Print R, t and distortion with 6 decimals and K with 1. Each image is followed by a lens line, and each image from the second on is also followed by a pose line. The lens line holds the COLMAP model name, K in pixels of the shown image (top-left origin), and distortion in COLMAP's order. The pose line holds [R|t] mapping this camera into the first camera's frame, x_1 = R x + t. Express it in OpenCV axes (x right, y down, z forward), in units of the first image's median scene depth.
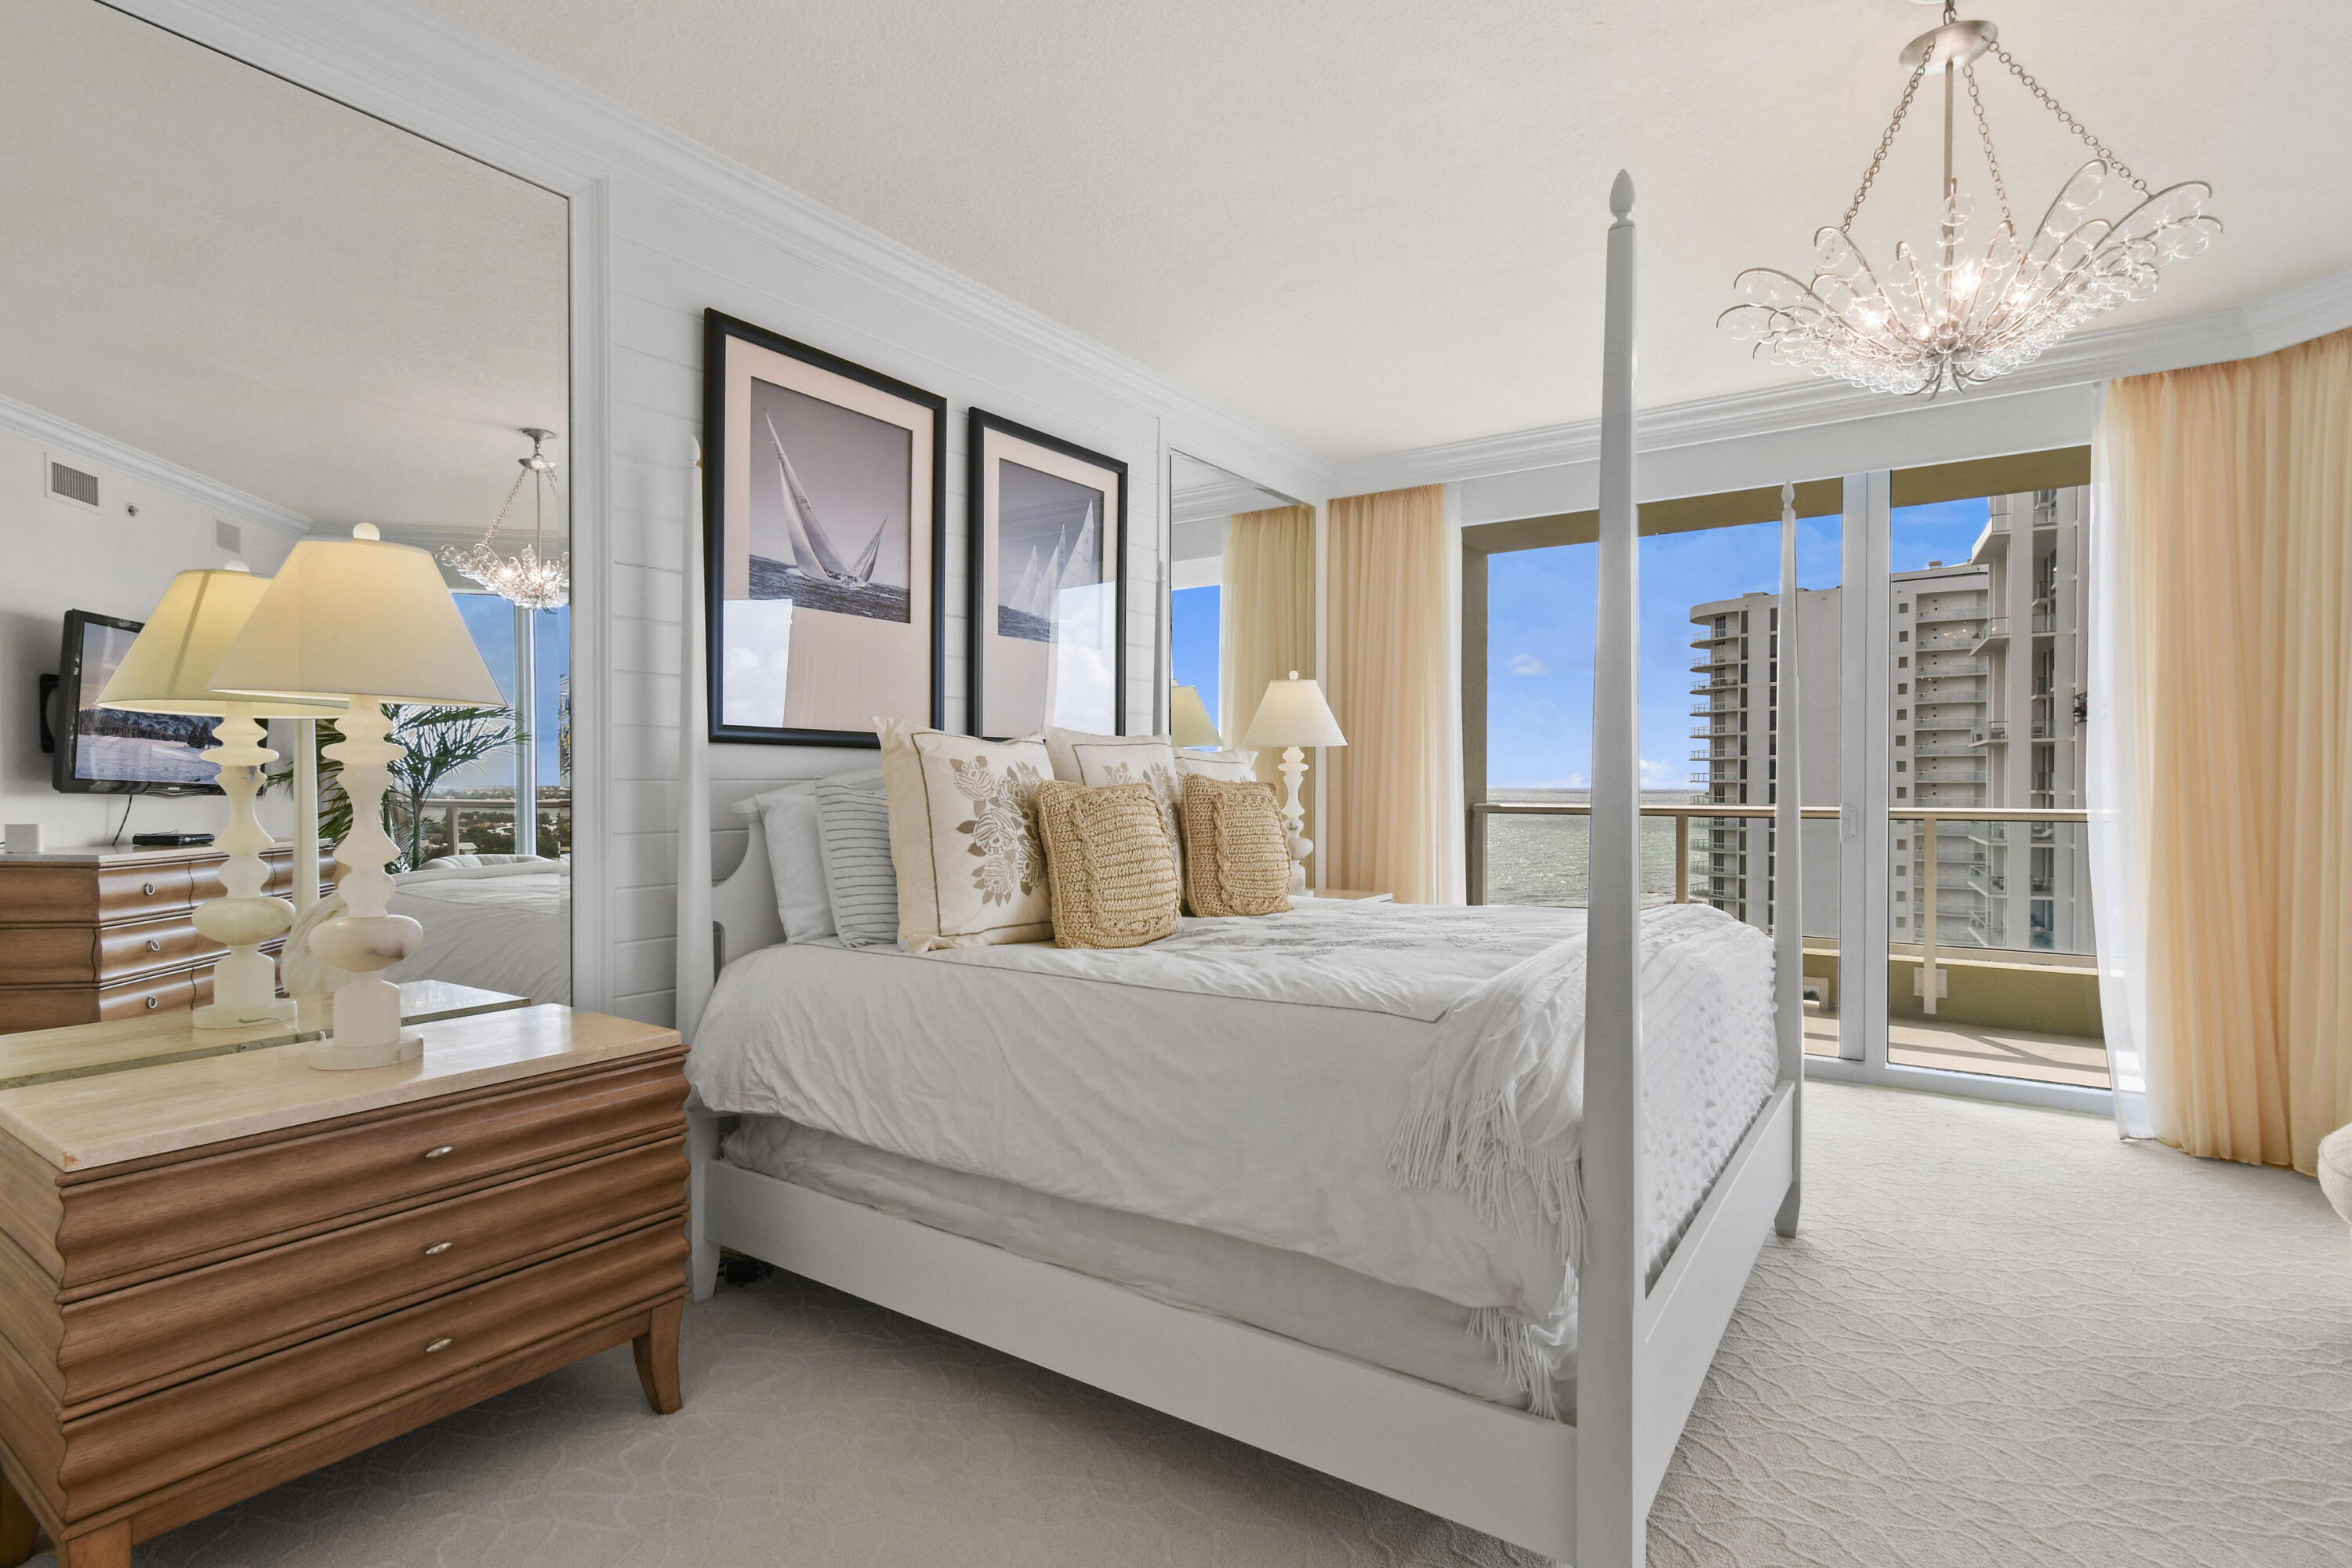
lens RADIAL K [[1169.9, 0, 1186.1], [0, 1169.9, 797.0], [0, 0, 1]] dist [0.000730, 0.000993]
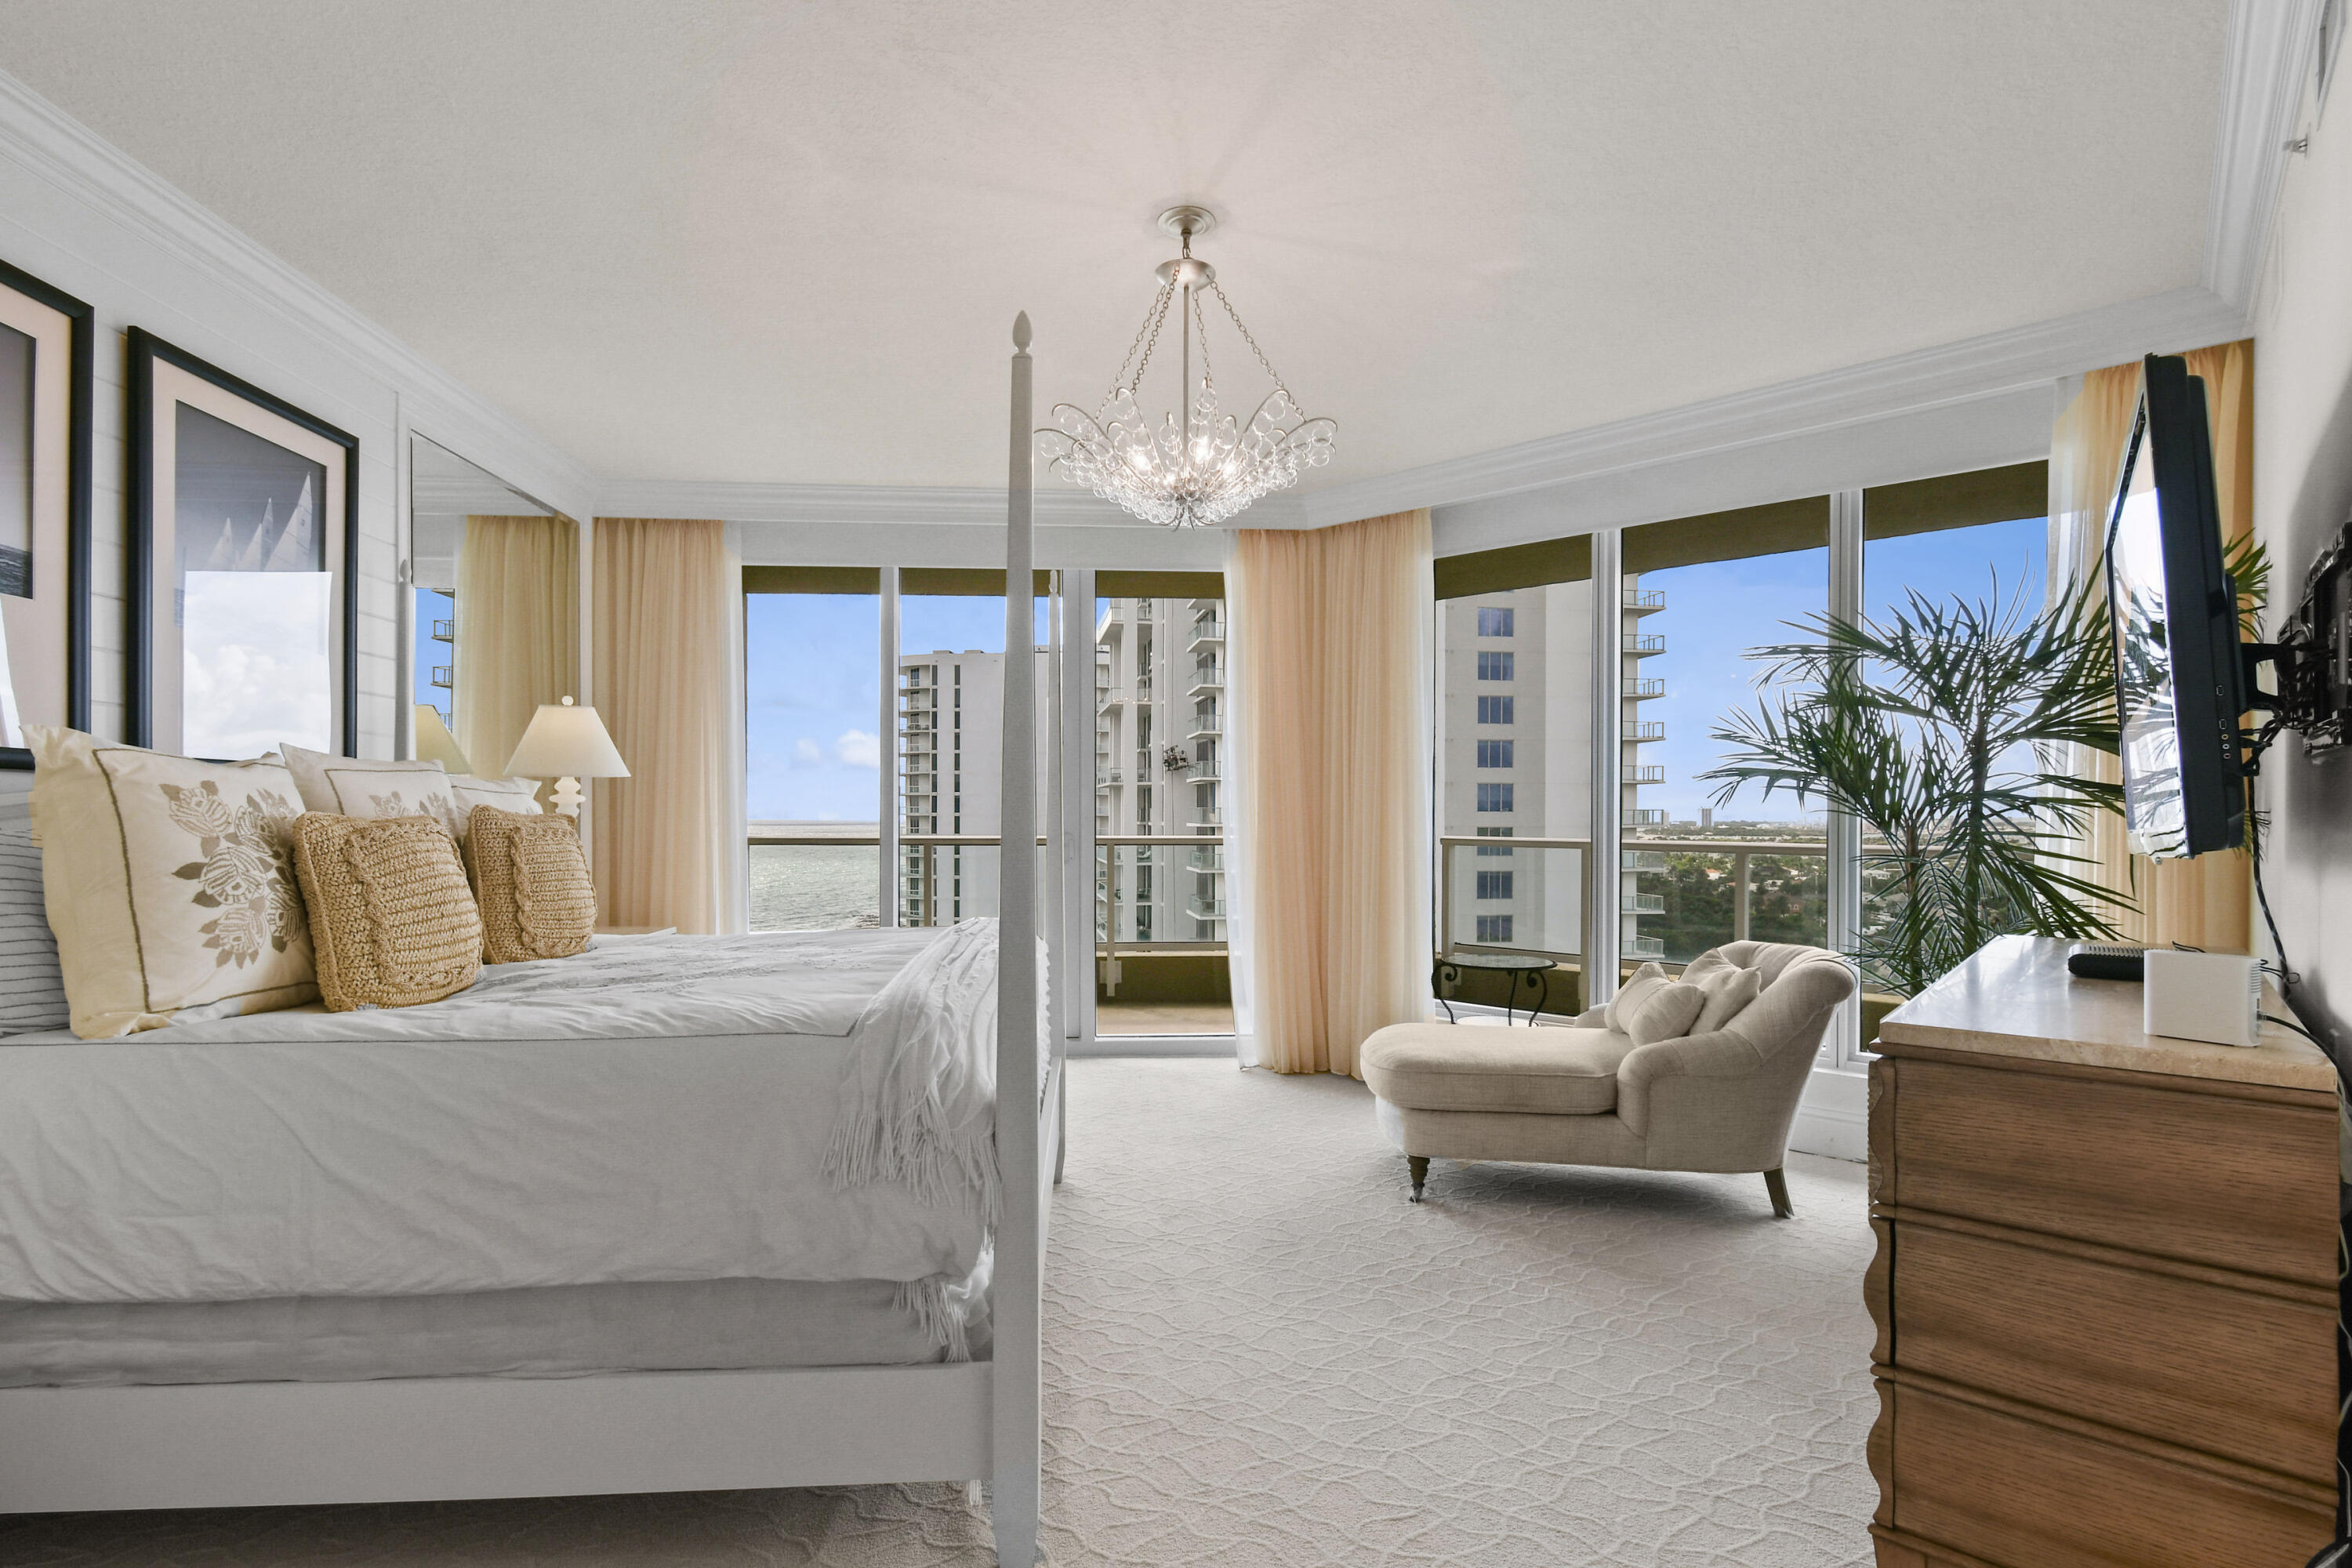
lens RADIAL K [[1105.1, 0, 1183.1], [0, 1105.1, 828.4], [0, 0, 1]] dist [0.003076, 0.000351]
pose [[0.783503, -0.005447, 0.621364, -0.124301], [0.005664, 0.999983, 0.001624, -0.000352], [-0.621362, 0.002247, 0.783521, 0.000122]]
